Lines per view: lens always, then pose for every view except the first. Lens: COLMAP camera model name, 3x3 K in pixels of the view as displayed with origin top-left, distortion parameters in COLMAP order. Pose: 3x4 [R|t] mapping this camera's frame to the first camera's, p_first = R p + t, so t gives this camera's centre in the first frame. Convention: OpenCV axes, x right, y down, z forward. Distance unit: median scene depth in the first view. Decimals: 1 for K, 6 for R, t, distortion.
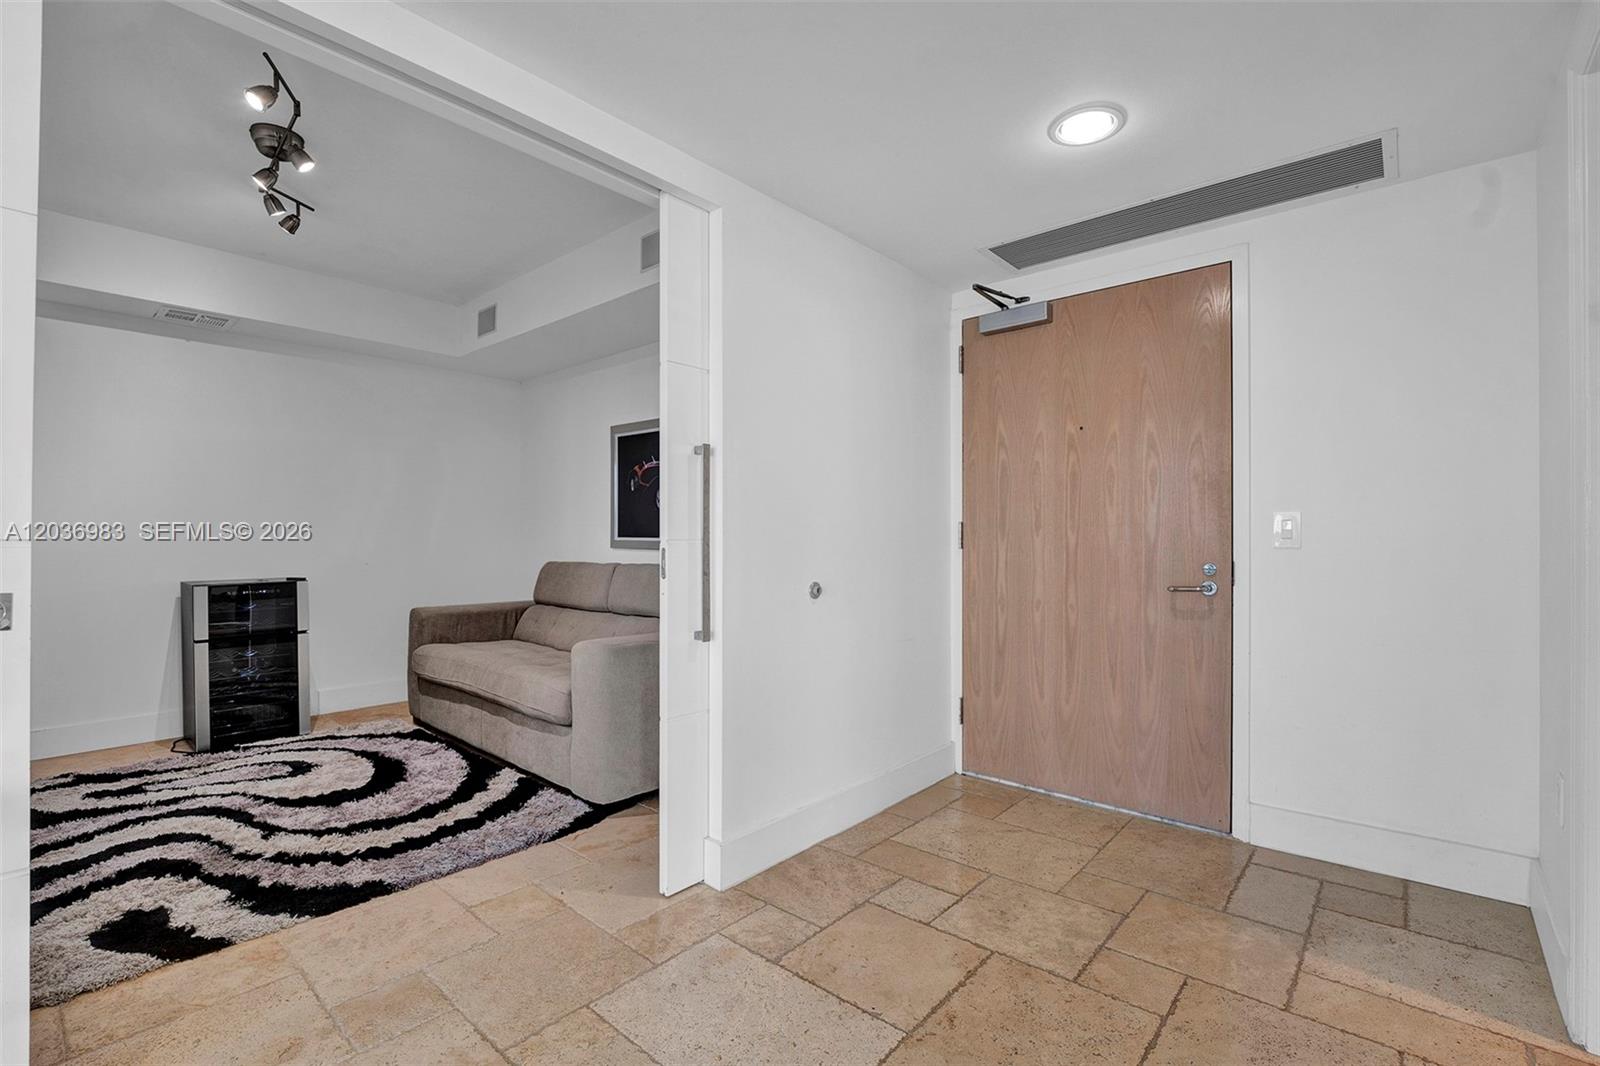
lens RADIAL K [[712.4, 0, 797.2], [0, 712.4, 535.8], [0, 0, 1]] dist [-0.015836, 0.000200]
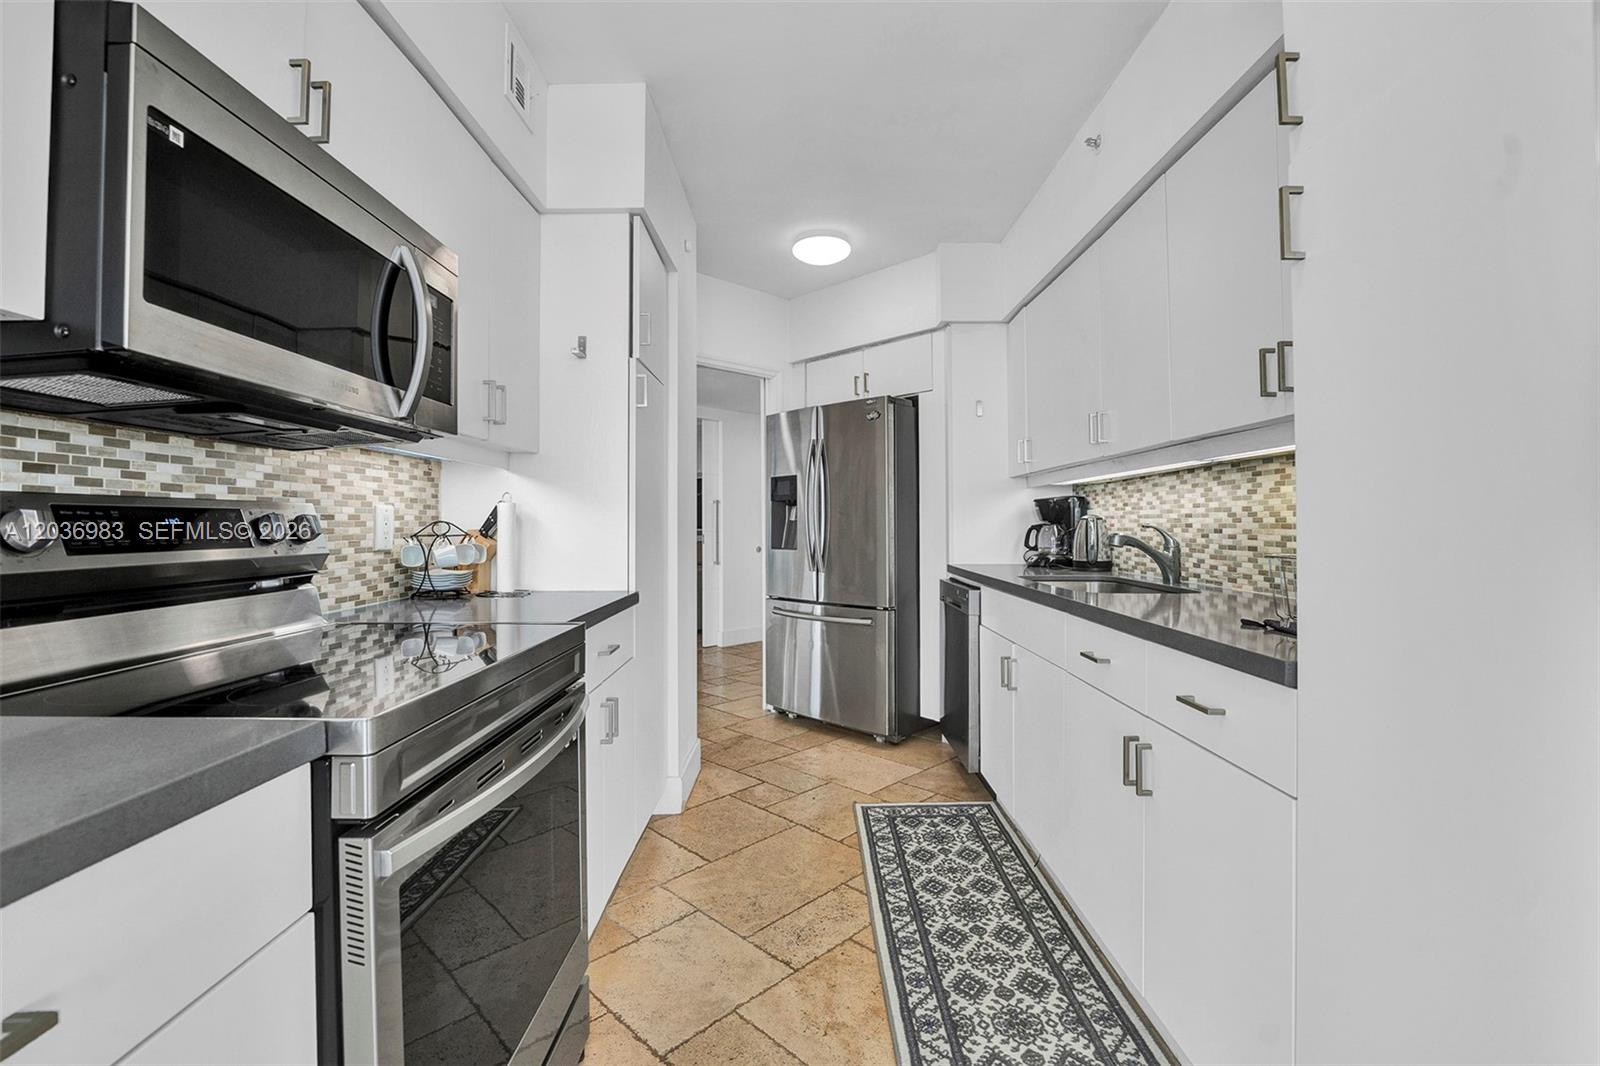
lens RADIAL K [[699.5, 0, 804.5], [0, 699.5, 515.8], [0, 0, 1]] dist [-0.024789, 0.000065]
pose [[0.997760, -0.005757, -0.066650, 0.362823], [0.005155, 0.999944, -0.009198, -0.026469], [0.066700, 0.008834, 0.997734, -1.599638]]
